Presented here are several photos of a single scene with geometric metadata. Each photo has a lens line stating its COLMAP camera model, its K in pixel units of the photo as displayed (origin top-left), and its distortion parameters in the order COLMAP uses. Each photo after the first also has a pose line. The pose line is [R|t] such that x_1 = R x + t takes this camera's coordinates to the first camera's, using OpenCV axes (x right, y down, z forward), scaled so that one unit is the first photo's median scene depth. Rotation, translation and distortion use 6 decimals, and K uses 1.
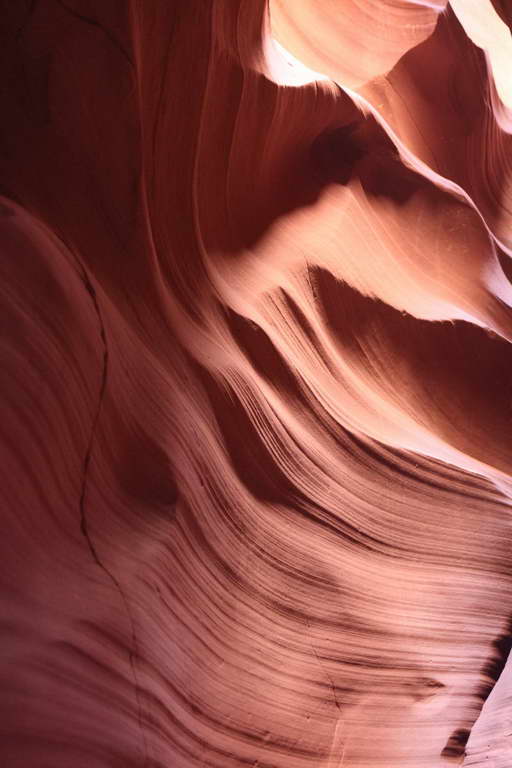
lens RADIAL K [[1134.9, 0, 256.0], [0, 1134.9, 384.0], [0, 0, 1]] dist [-0.004159, 0.003778]
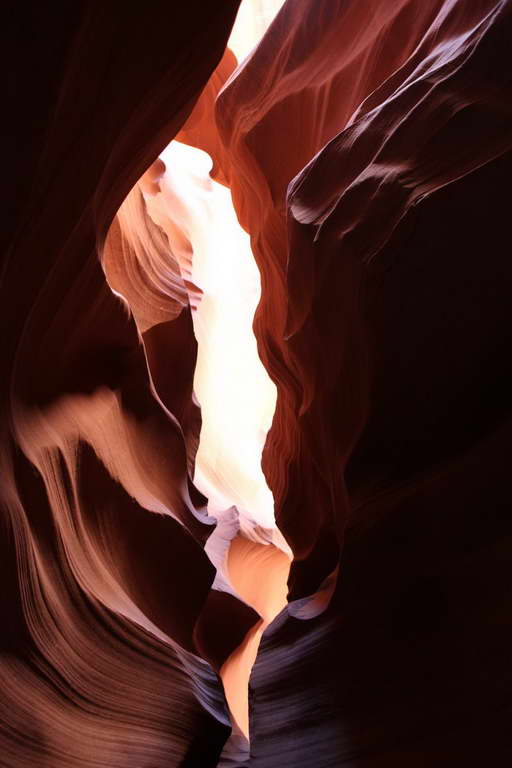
lens RADIAL K [[662.0, 0, 256.0], [0, 662.0, 384.0], [0, 0, 1]] dist [-0.062686, 0.063994]
pose [[0.894981, 0.264466, 0.359258, -0.048400], [-0.153761, 0.938852, -0.308082, 0.022782], [-0.418767, 0.220487, 0.880920, 0.303755]]
